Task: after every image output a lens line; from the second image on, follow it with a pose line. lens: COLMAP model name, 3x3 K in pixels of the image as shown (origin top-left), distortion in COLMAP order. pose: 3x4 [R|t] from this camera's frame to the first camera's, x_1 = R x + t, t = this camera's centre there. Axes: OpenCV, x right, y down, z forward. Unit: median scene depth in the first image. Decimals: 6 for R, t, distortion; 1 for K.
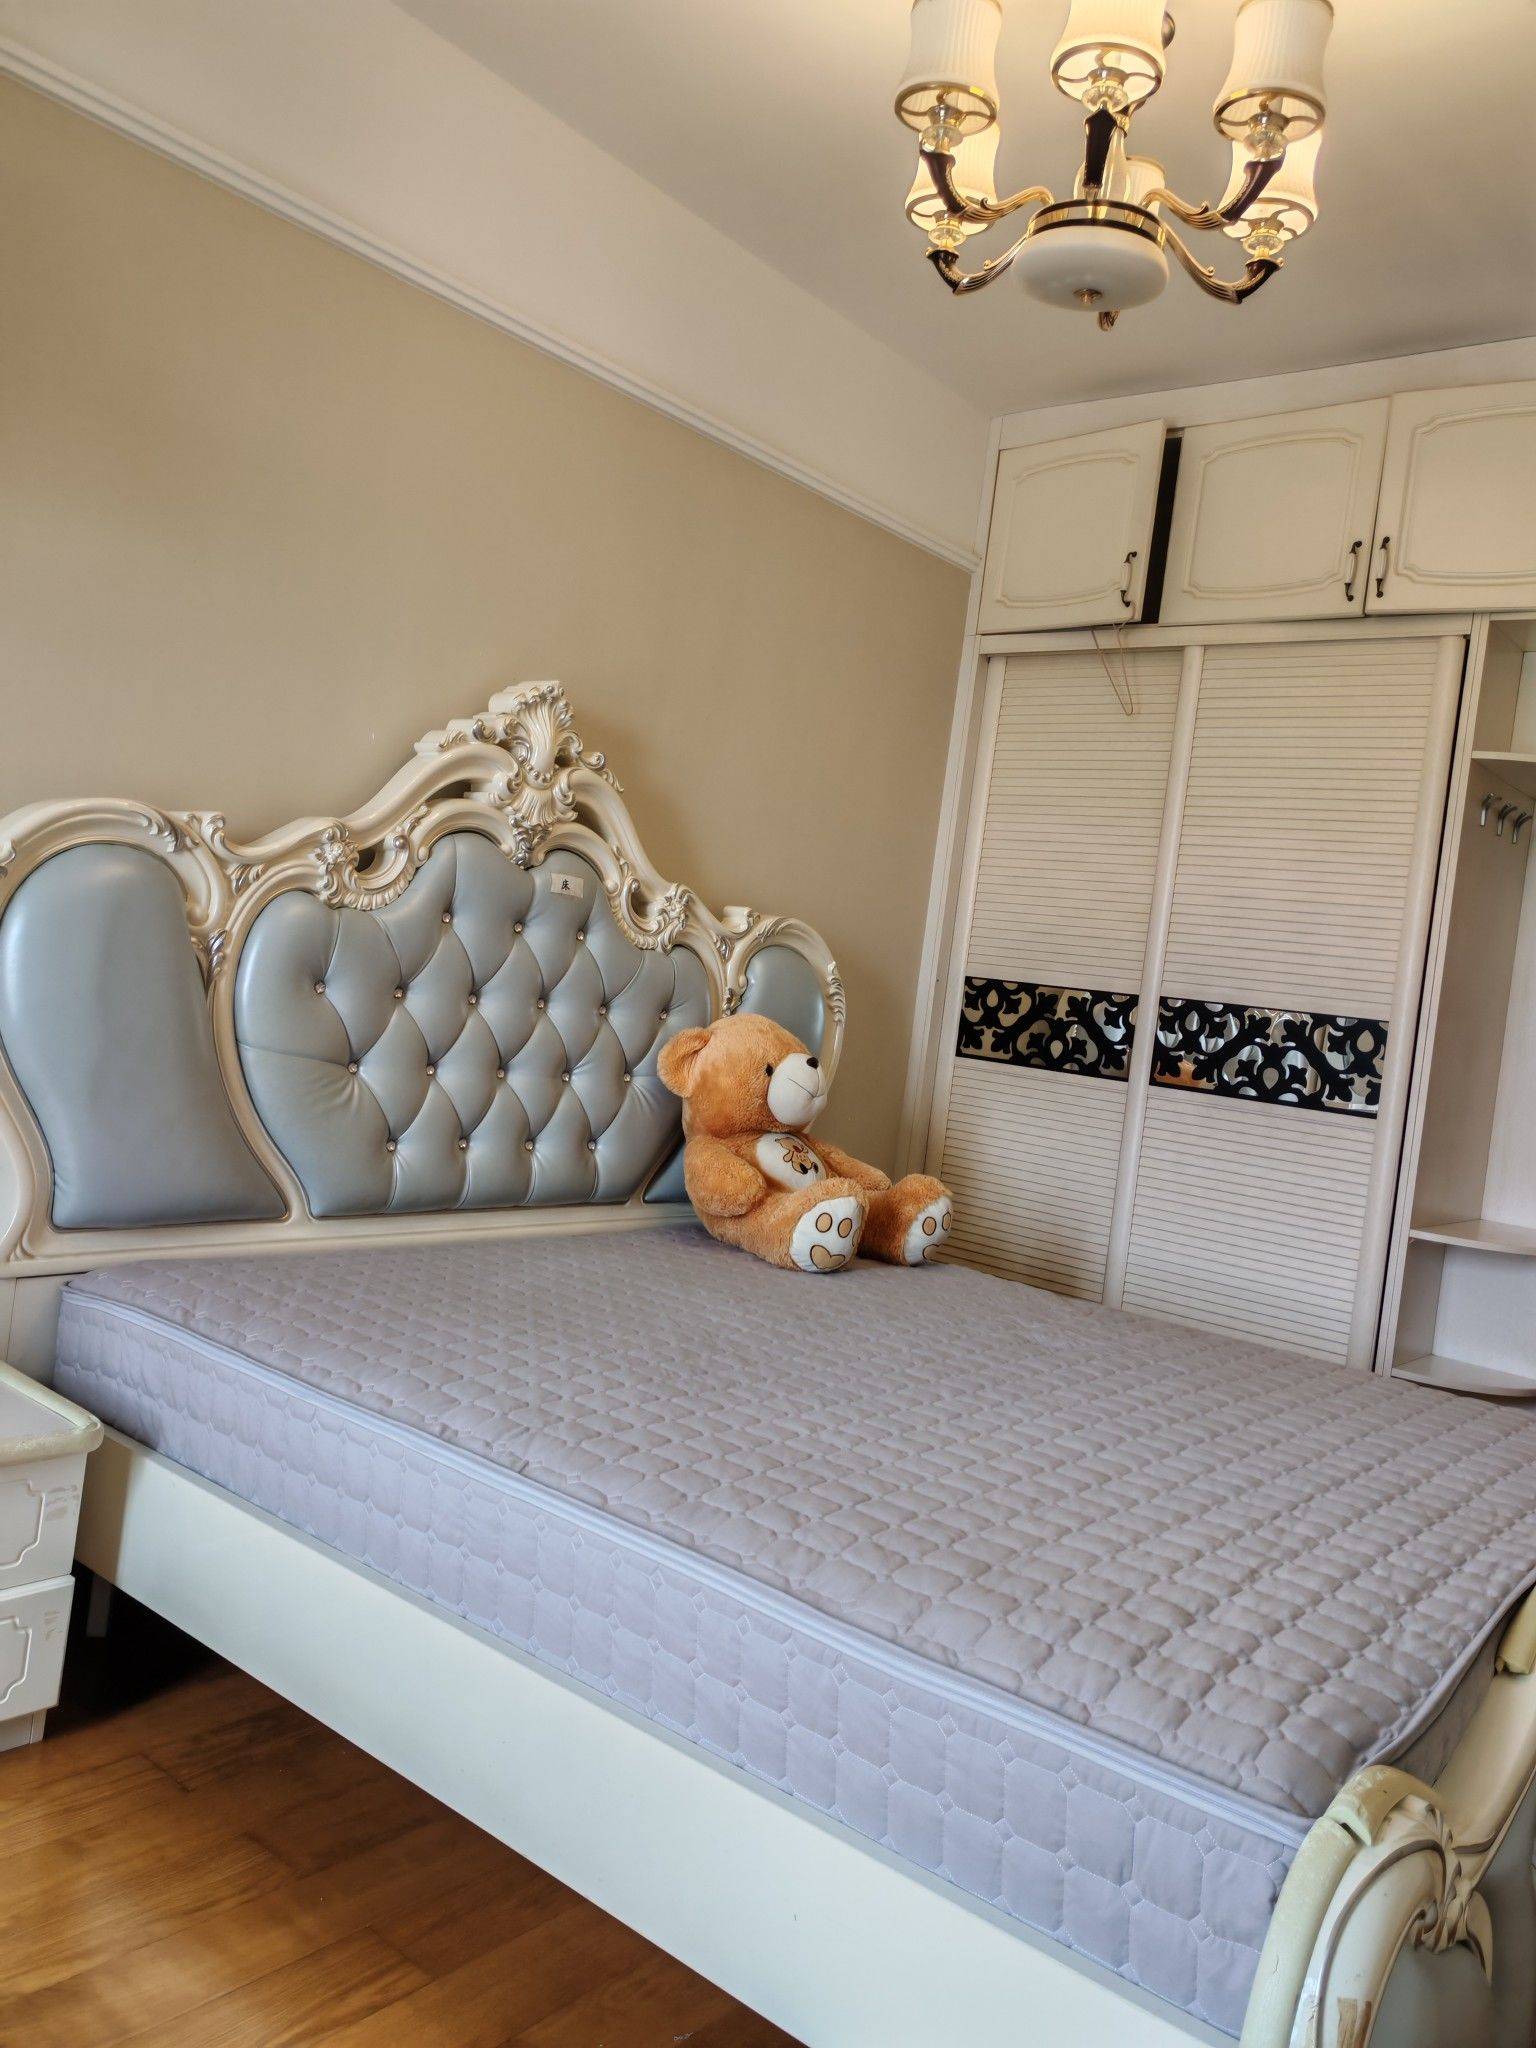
lens RADIAL K [[1575.8, 0, 768.0], [0, 1575.8, 1024.0], [0, 0, 1]] dist [0.002498, -0.000360]
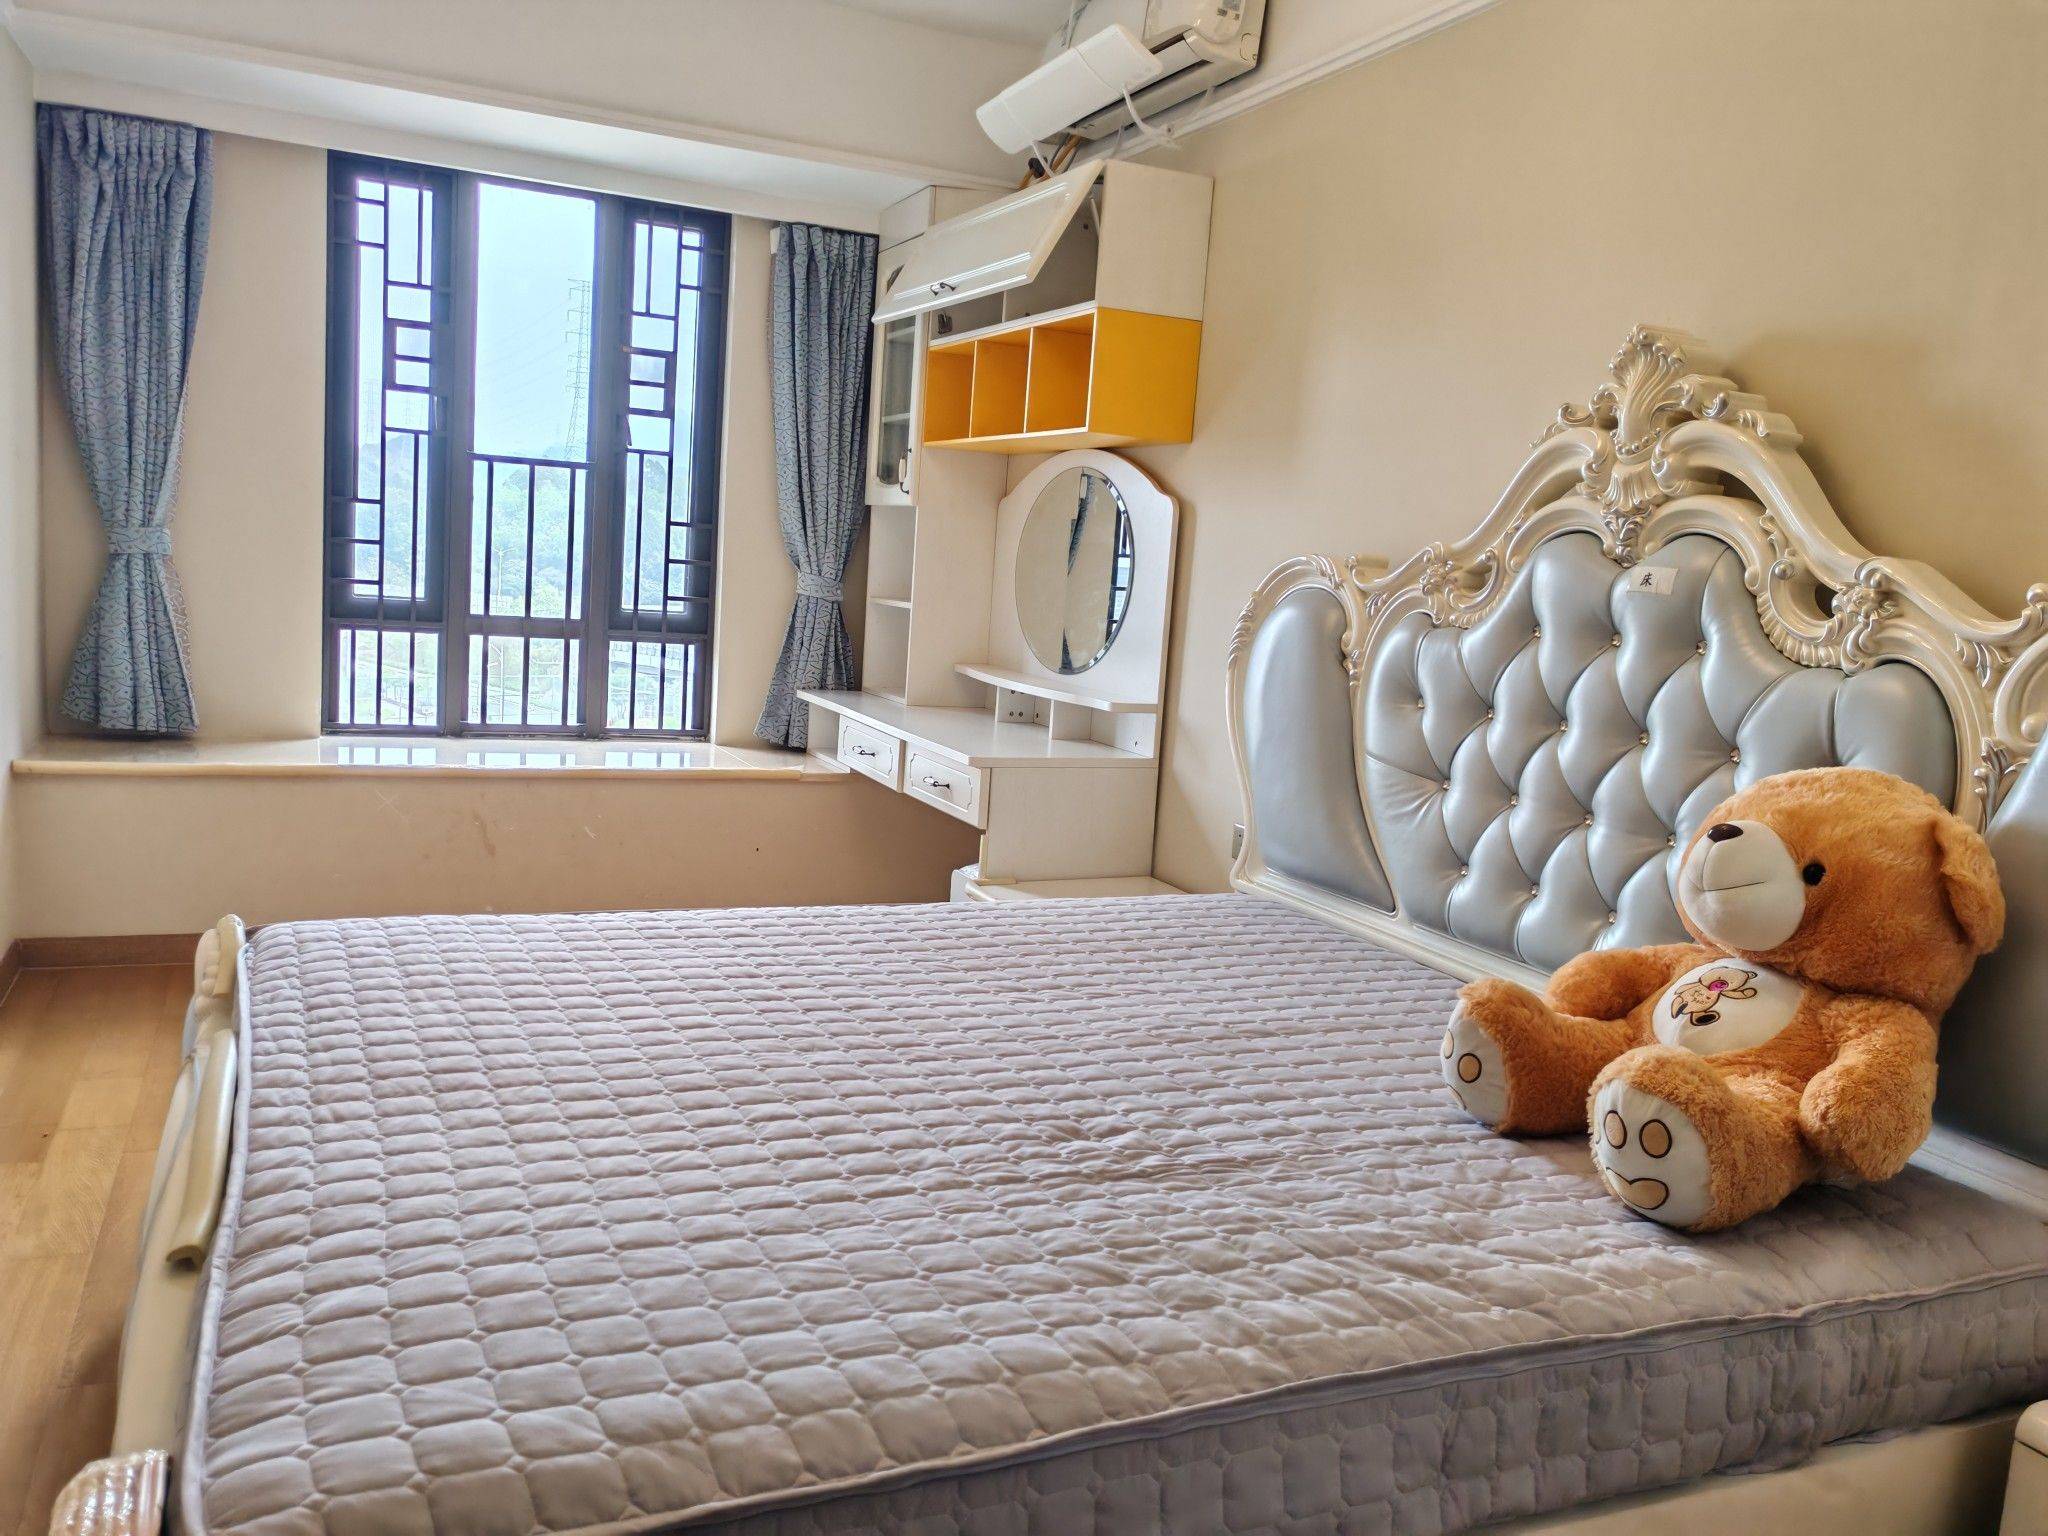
lens RADIAL K [[1575.8, 0, 1024.0], [0, 1575.8, 768.0], [0, 0, 1]] dist [0.002498, -0.000360]
pose [[-0.435141, -0.036741, -0.899613, 0.779706], [-0.147661, 0.988550, 0.031051, 0.026624], [0.888172, 0.146350, -0.435584, 1.213785]]
